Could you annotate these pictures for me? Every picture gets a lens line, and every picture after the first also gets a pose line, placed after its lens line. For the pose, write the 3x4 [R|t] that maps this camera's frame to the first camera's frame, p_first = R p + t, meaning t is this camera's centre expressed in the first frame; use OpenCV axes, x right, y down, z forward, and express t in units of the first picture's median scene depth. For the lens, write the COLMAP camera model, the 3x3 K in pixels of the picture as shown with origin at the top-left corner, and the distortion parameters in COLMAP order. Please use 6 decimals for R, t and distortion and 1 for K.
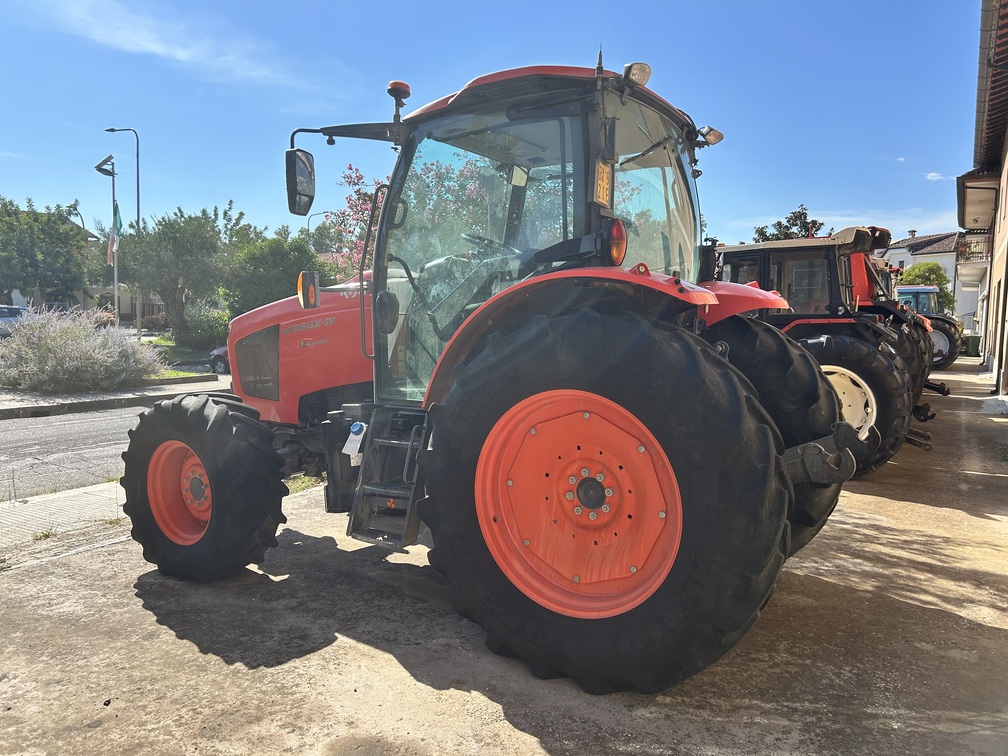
lens RADIAL K [[782.6, 0, 475.5], [0, 782.6, 365.1], [0, 0, 1]] dist [0.109848, -0.220100]
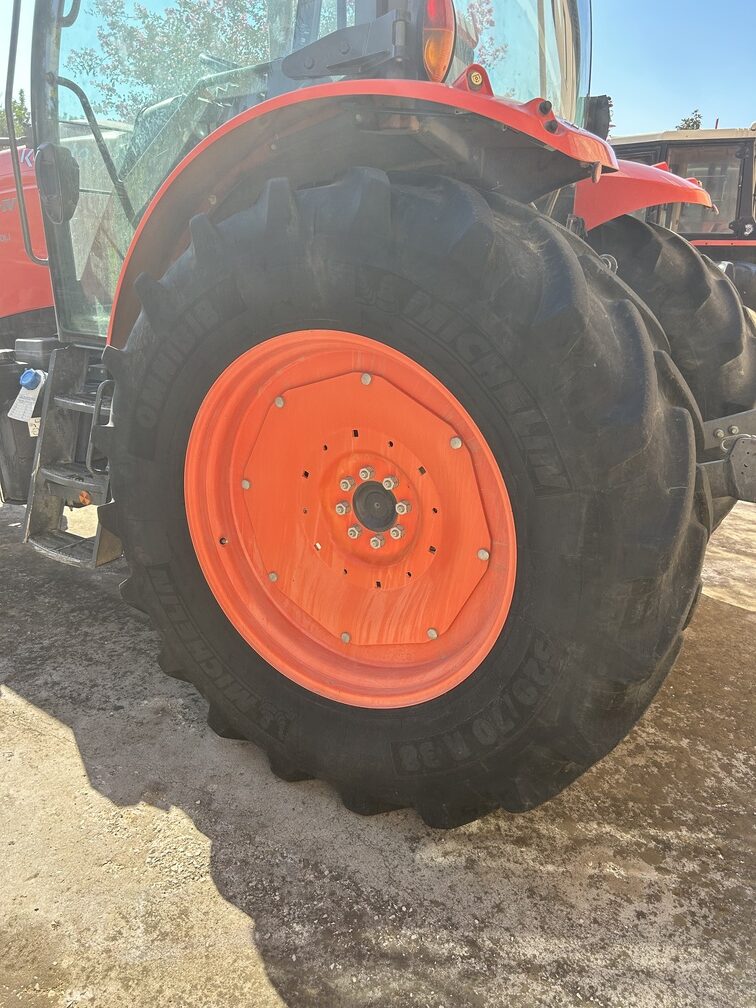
lens RADIAL K [[782.6, 0, 378.0], [0, 782.6, 504.0], [0, 0, 1]] dist [0.109848, -0.220100]
pose [[0.997951, 0.015171, 0.062155, 0.116179], [-0.030674, 0.966000, 0.256716, 0.006275], [-0.056147, -0.258096, 0.964486, 0.433971]]
